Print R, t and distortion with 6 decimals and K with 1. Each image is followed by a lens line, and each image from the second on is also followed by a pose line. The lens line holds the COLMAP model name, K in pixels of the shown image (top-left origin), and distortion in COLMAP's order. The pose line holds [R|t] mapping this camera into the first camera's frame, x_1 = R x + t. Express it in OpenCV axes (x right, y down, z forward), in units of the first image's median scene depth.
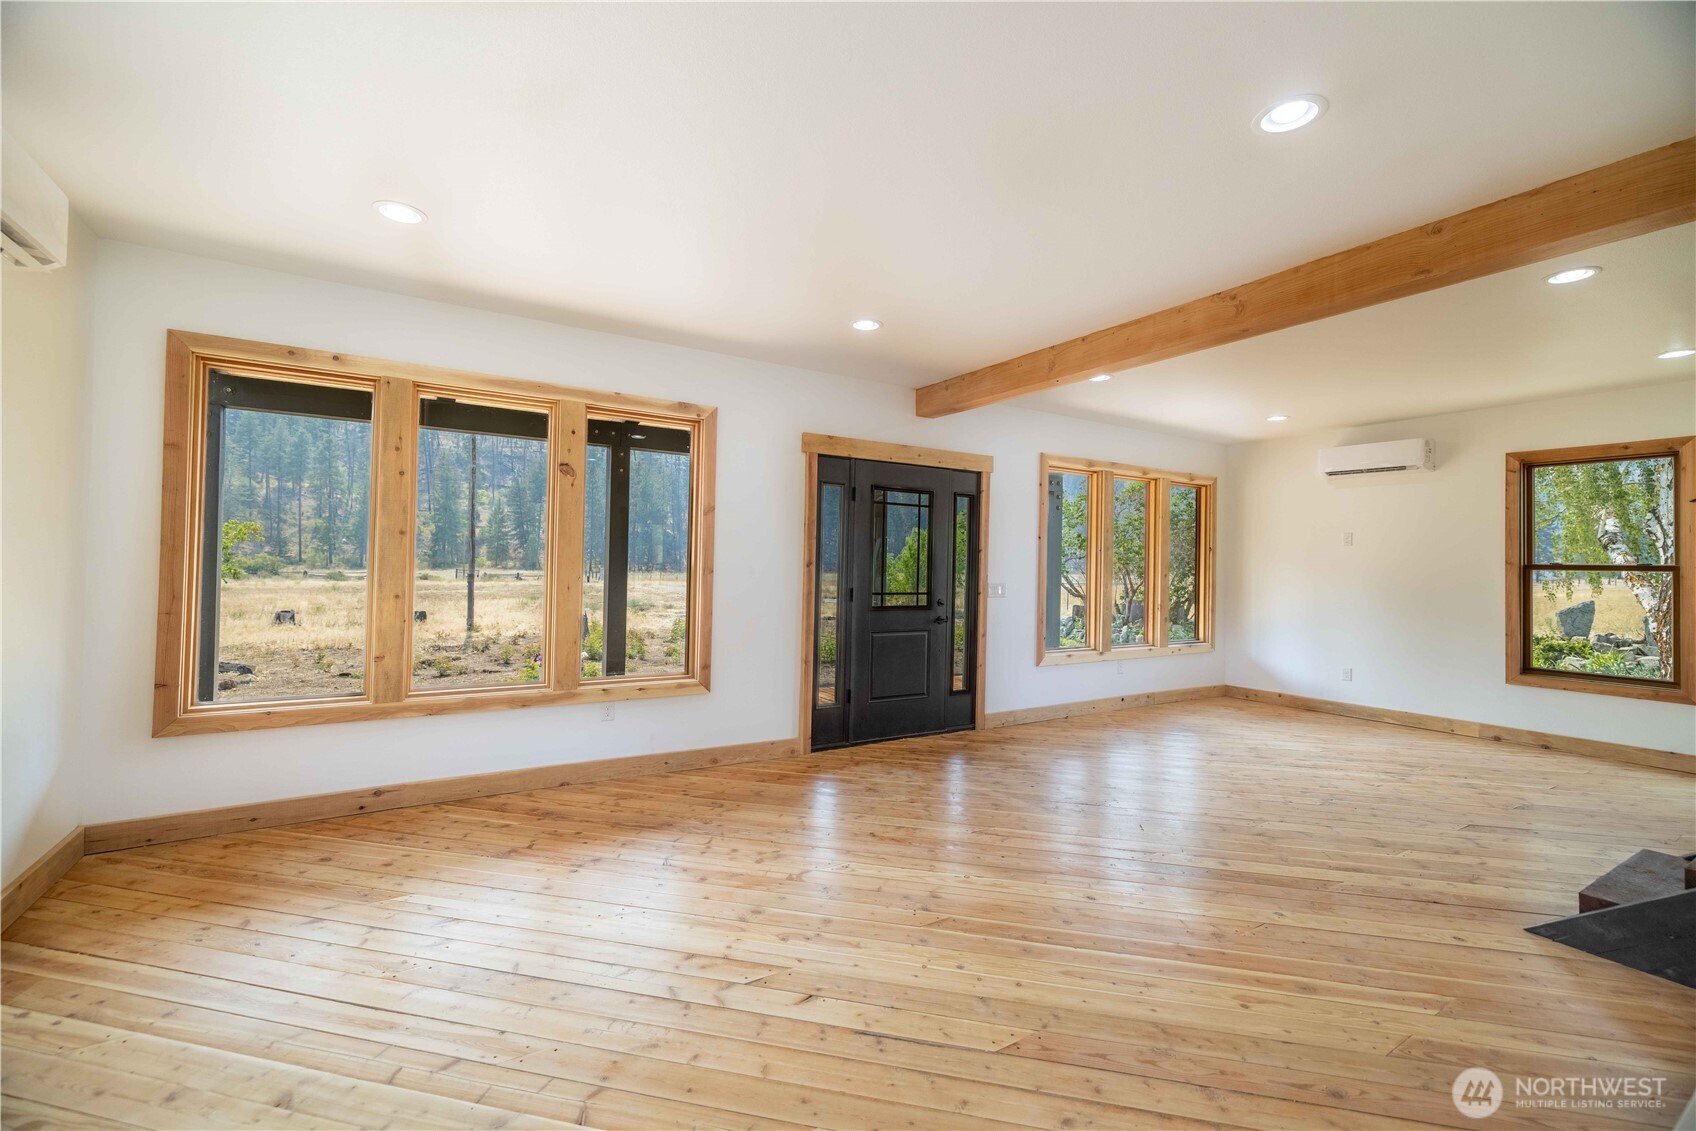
lens RADIAL K [[710.5, 0, 843.9], [0, 710.5, 554.7], [0, 0, 1]] dist [-0.000482, -0.000139]
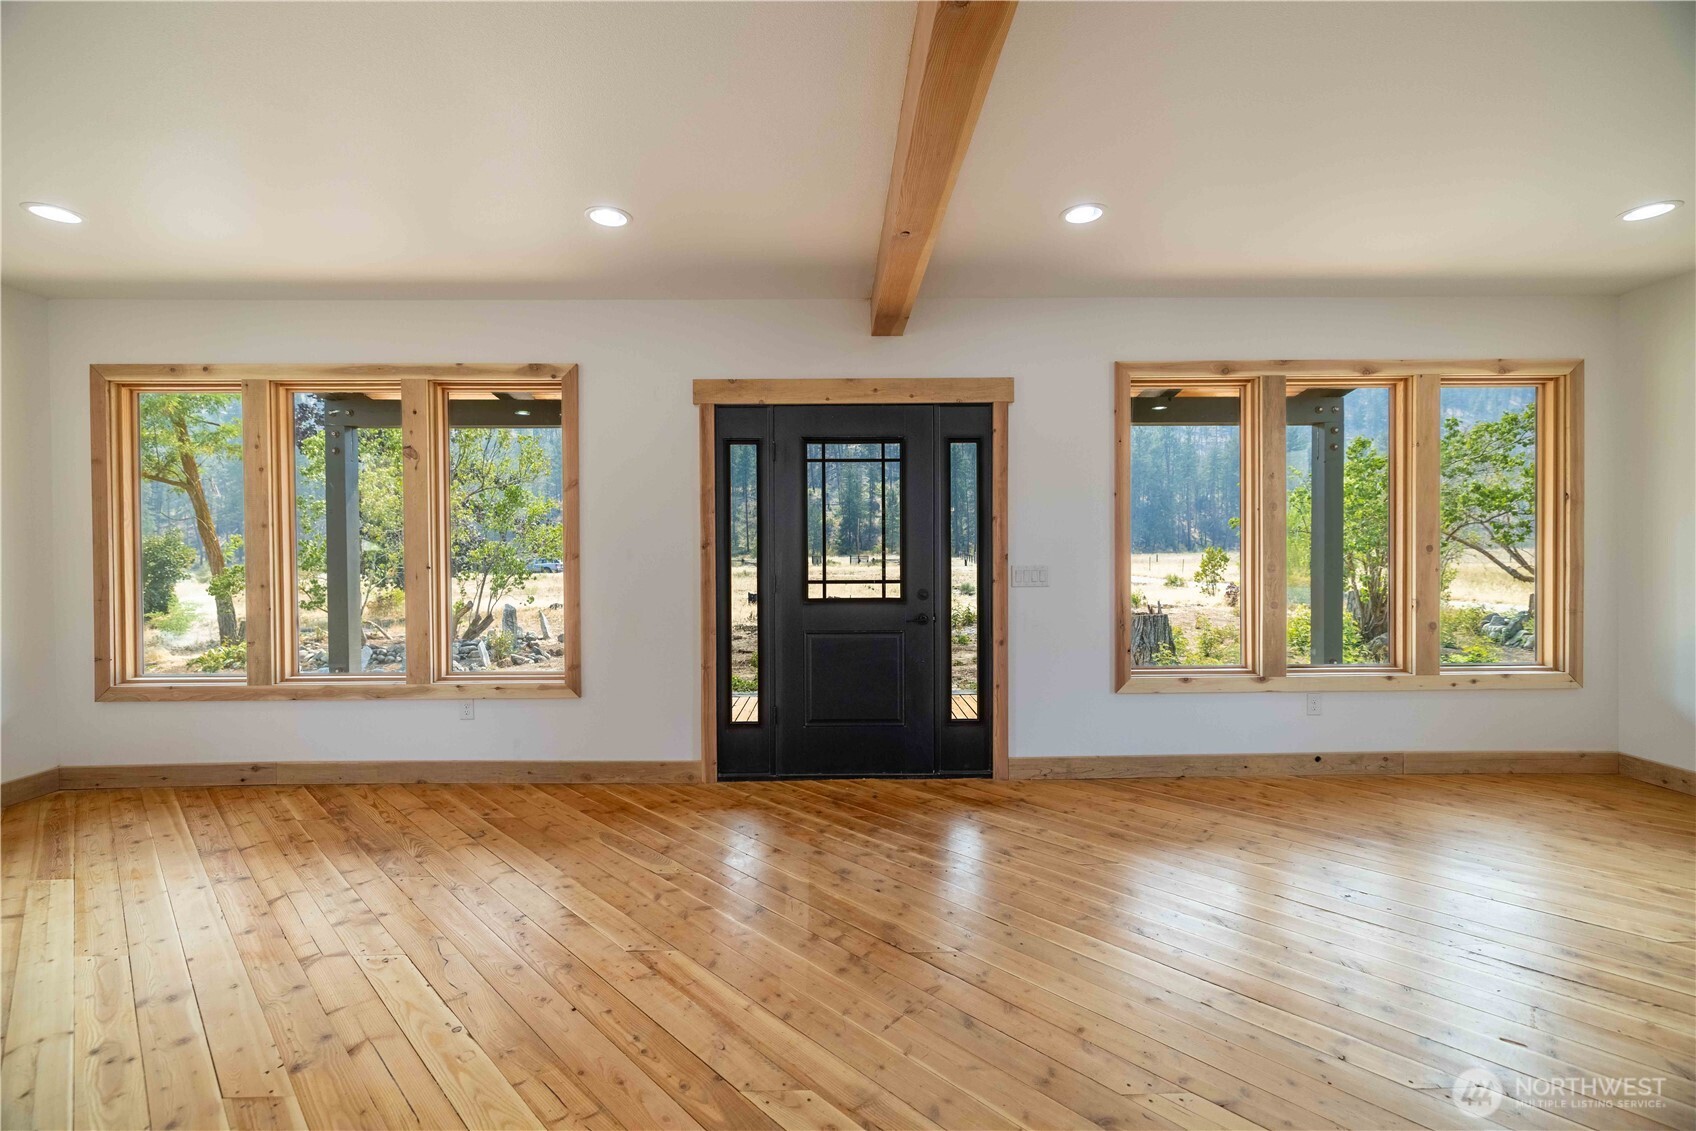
lens RADIAL K [[723.0, 0, 837.9], [0, 723.0, 553.8], [0, 0, 1]] dist [0.001929, -0.000359]
pose [[0.857083, -0.018848, -0.514833, 0.539878], [0.030524, 0.999433, 0.014226, 0.017446], [0.514273, -0.027908, 0.857172, 0.418823]]
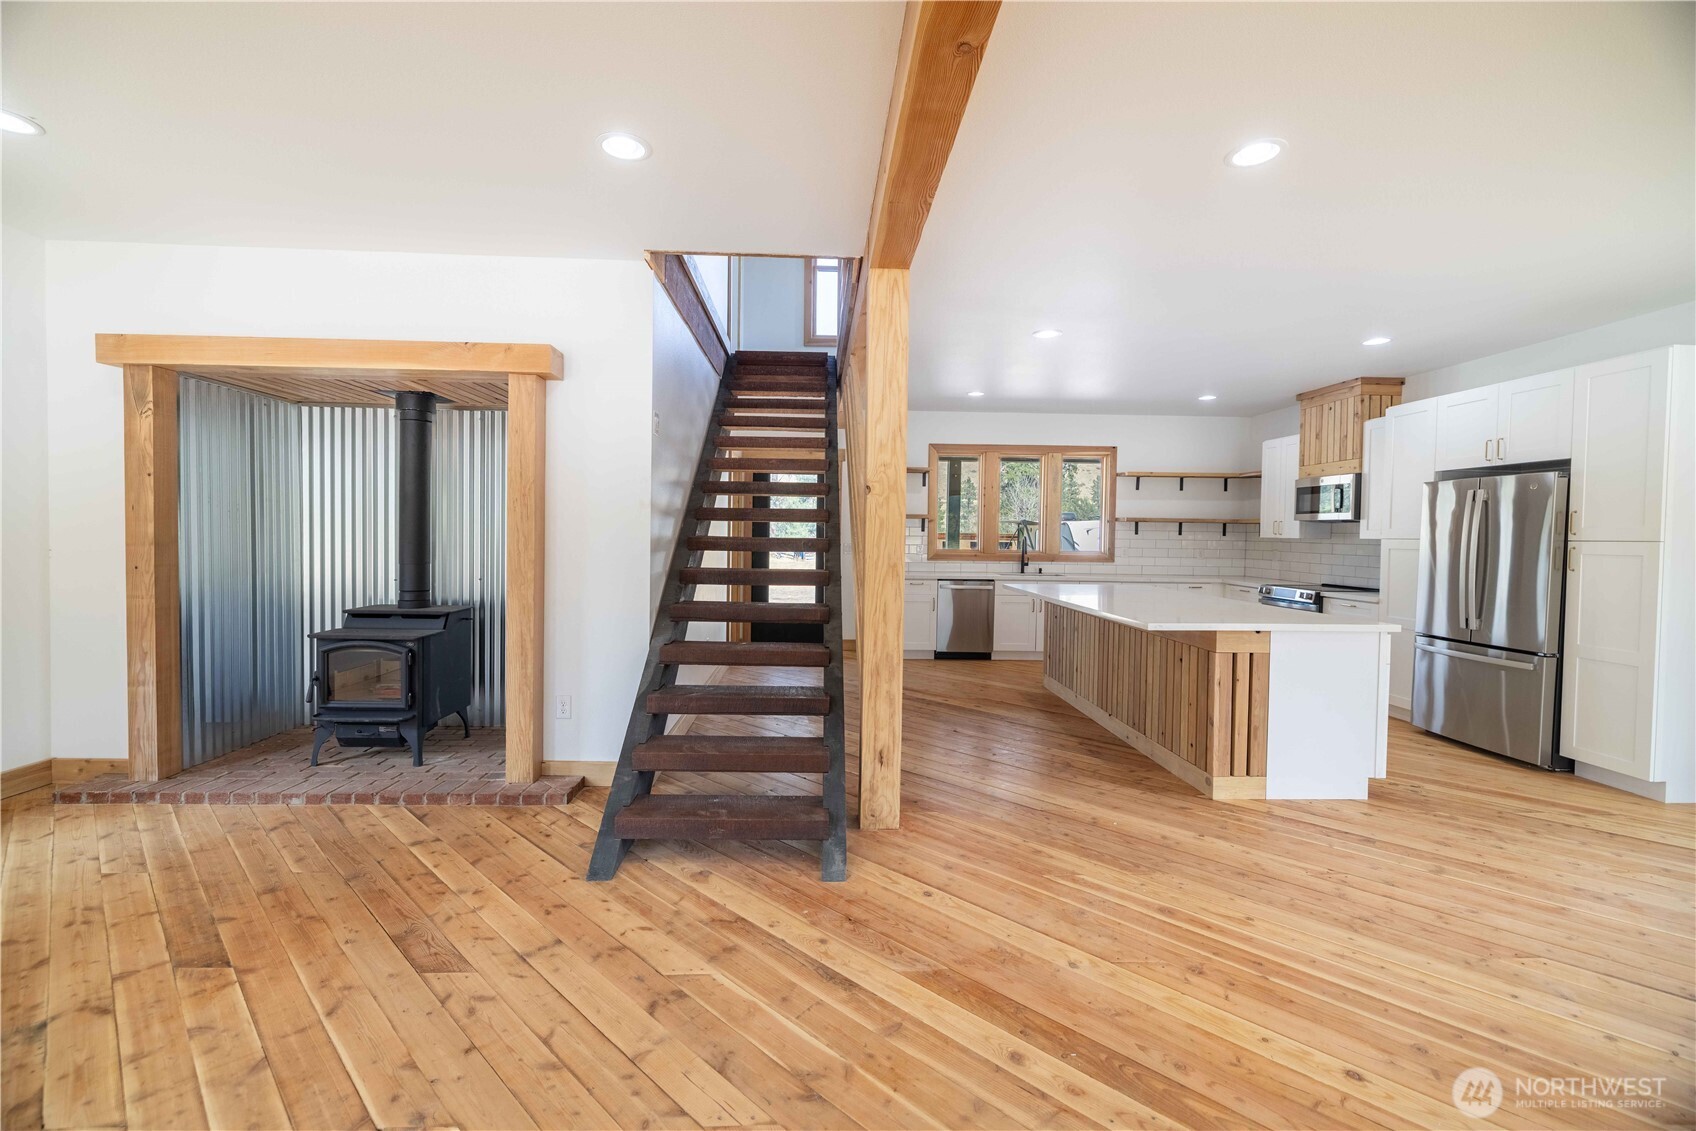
lens RADIAL K [[723.0, 0, 837.9], [0, 723.0, 553.8], [0, 0, 1]] dist [0.001929, -0.000359]
pose [[-0.867752, -0.045916, 0.494871, 0.279578], [-0.039988, 0.998945, 0.022568, 0.024941], [-0.495386, -0.000205, -0.868673, 1.103892]]
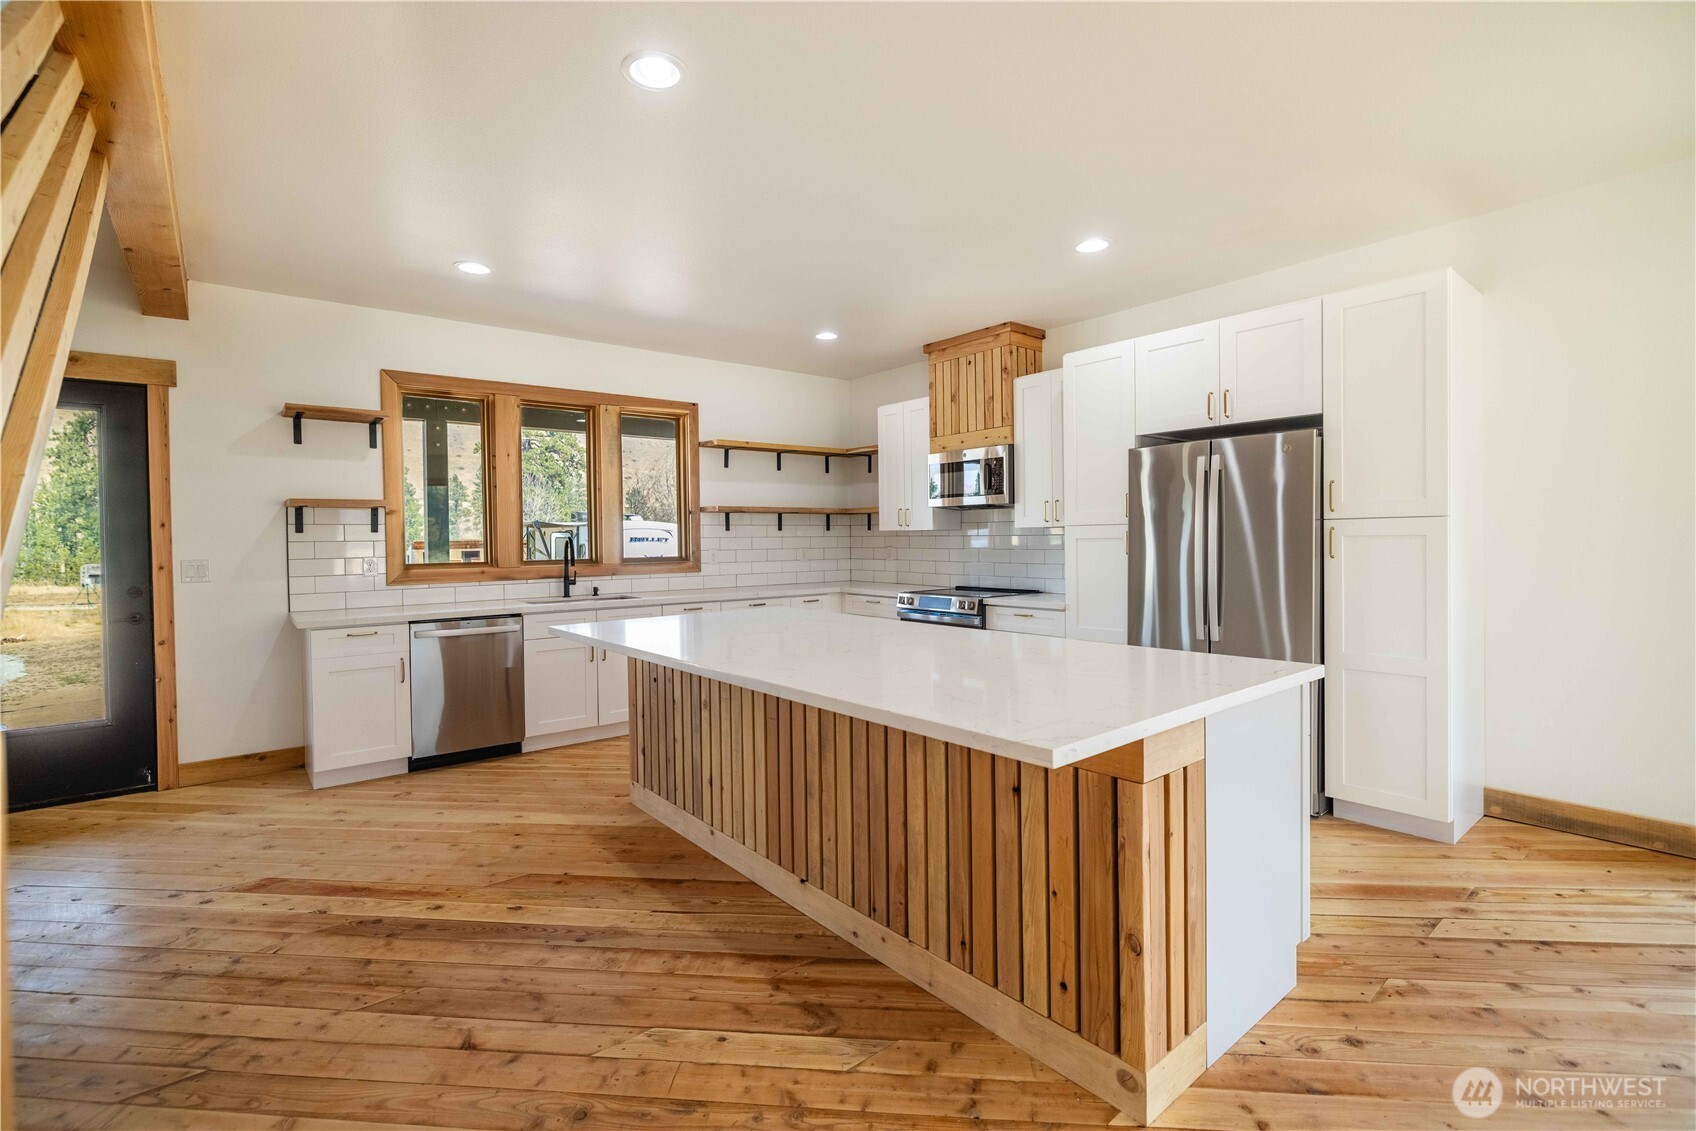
lens RADIAL K [[766.6, 0, 845.0], [0, 766.6, 555.0], [0, 0, 1]] dist [-0.004980, 0.000027]
pose [[-0.991881, -0.003470, -0.127124, 0.489869], [-0.003603, 0.999993, 0.000818, 0.028327], [0.127120, 0.001269, -0.991886, 0.546017]]
